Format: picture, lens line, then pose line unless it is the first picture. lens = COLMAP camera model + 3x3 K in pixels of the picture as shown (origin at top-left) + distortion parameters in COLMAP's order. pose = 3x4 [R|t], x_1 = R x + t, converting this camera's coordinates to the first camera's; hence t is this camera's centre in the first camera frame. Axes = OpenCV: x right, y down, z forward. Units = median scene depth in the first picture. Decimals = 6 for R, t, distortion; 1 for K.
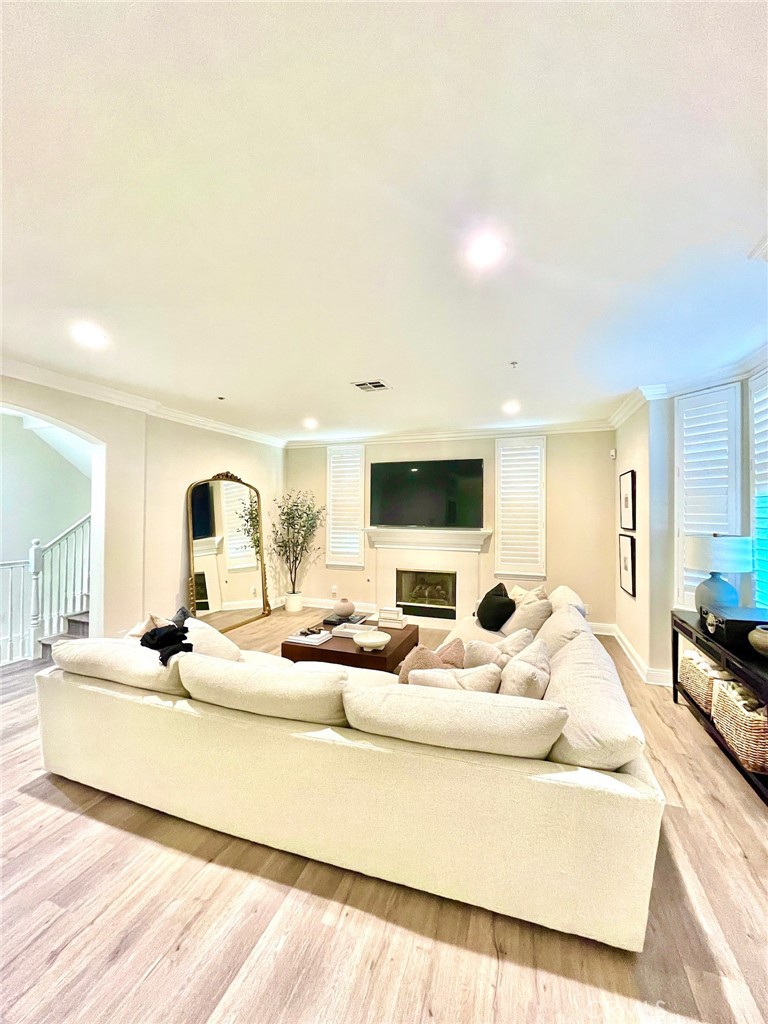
lens RADIAL K [[413.2, 0, 380.9], [0, 413.2, 505.3], [0, 0, 1]] dist [-0.000439, -0.000630]
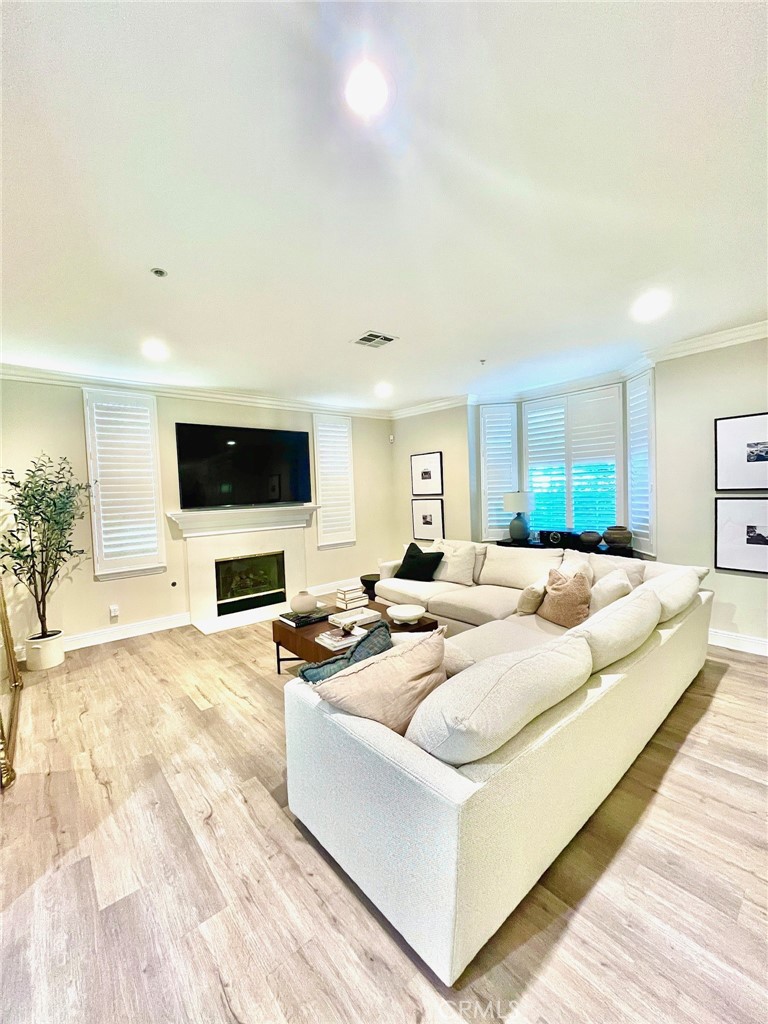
lens RADIAL K [[413.2, 0, 385.1], [0, 413.2, 508.3], [0, 0, 1]] dist [-0.000439, -0.000630]
pose [[0.490543, -0.061374, 0.869253, -0.807528], [0.022844, 0.998080, 0.057578, 0.024704], [-0.871118, -0.008387, 0.491003, 0.535797]]
